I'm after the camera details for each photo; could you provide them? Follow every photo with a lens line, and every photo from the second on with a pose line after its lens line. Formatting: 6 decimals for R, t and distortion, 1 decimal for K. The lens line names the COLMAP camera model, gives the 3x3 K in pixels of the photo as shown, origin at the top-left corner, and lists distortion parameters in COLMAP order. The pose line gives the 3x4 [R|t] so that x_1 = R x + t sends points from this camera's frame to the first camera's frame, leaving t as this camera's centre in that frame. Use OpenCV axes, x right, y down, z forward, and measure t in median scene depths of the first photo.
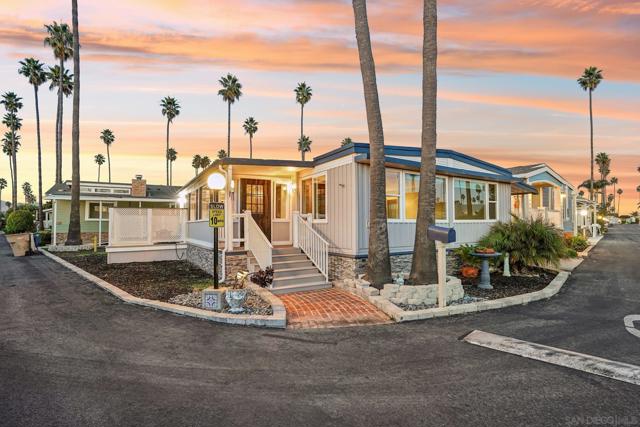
lens RADIAL K [[305.7, 0, 319.1], [0, 305.7, 210.1], [0, 0, 1]] dist [-0.066677, 0.027364]
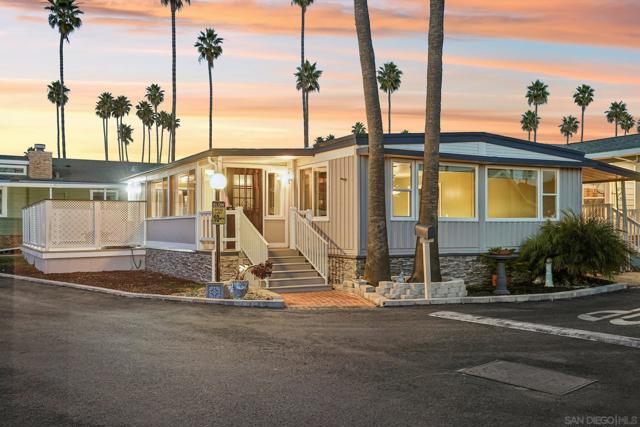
lens RADIAL K [[604.5, 0, 302.7], [0, 604.5, 211.4], [0, 0, 1]] dist [0.074458, -0.000826]
pose [[0.998364, 0.003218, -0.057094, 0.036017], [-0.001857, 0.999713, 0.023890, -0.018287], [0.057154, -0.023745, 0.998083, -0.504954]]
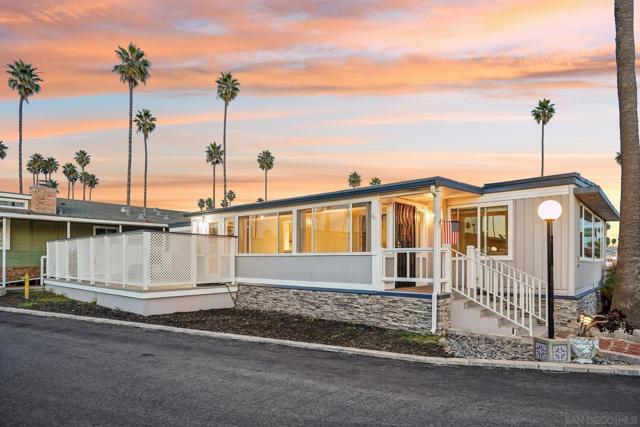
lens RADIAL K [[377.0, 0, 303.3], [0, 377.0, 255.0], [0, 0, 1]] dist [-0.007772, 0.000896]
pose [[0.959055, 0.016478, 0.282739, -0.580879], [-0.026692, 0.999121, 0.032312, 0.006156], [-0.281959, -0.038536, 0.958652, 0.096699]]
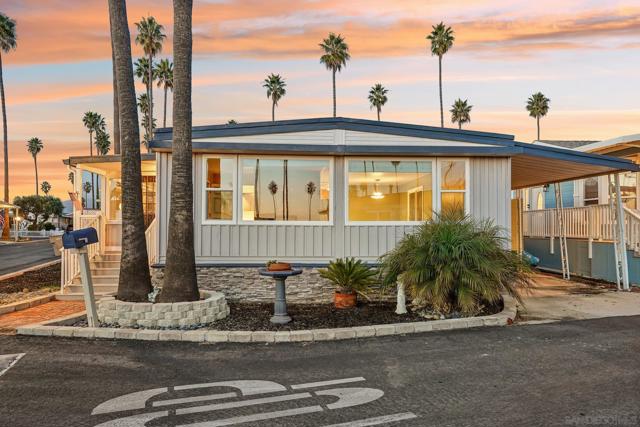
lens RADIAL K [[417.3, 0, 320.0], [0, 417.3, 213.5], [0, 0, 1]] dist [-0.007213, -0.000526]
pose [[0.885716, -0.008590, -0.464148, 0.625498], [0.013379, 0.999886, 0.007026, 0.005864], [0.464035, -0.012433, 0.885730, 0.121853]]
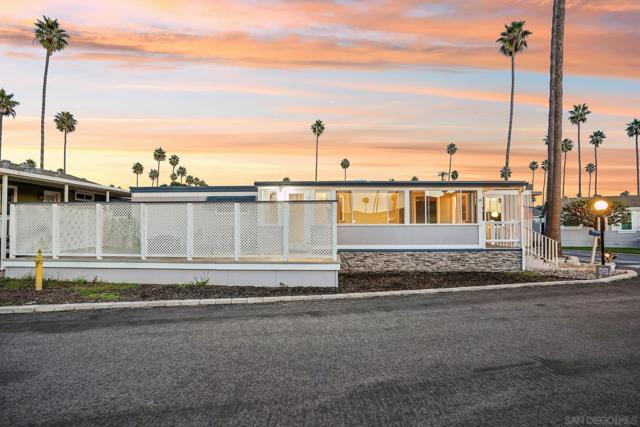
lens RADIAL K [[317.8, 0, 298.9], [0, 317.8, 214.3], [0, 0, 1]] dist [-0.020110, 0.001027]
pose [[0.579763, 0.042762, 0.813662, -1.259676], [-0.042260, 0.998856, -0.022383, 0.034225], [-0.813688, -0.021409, 0.580907, 0.602758]]
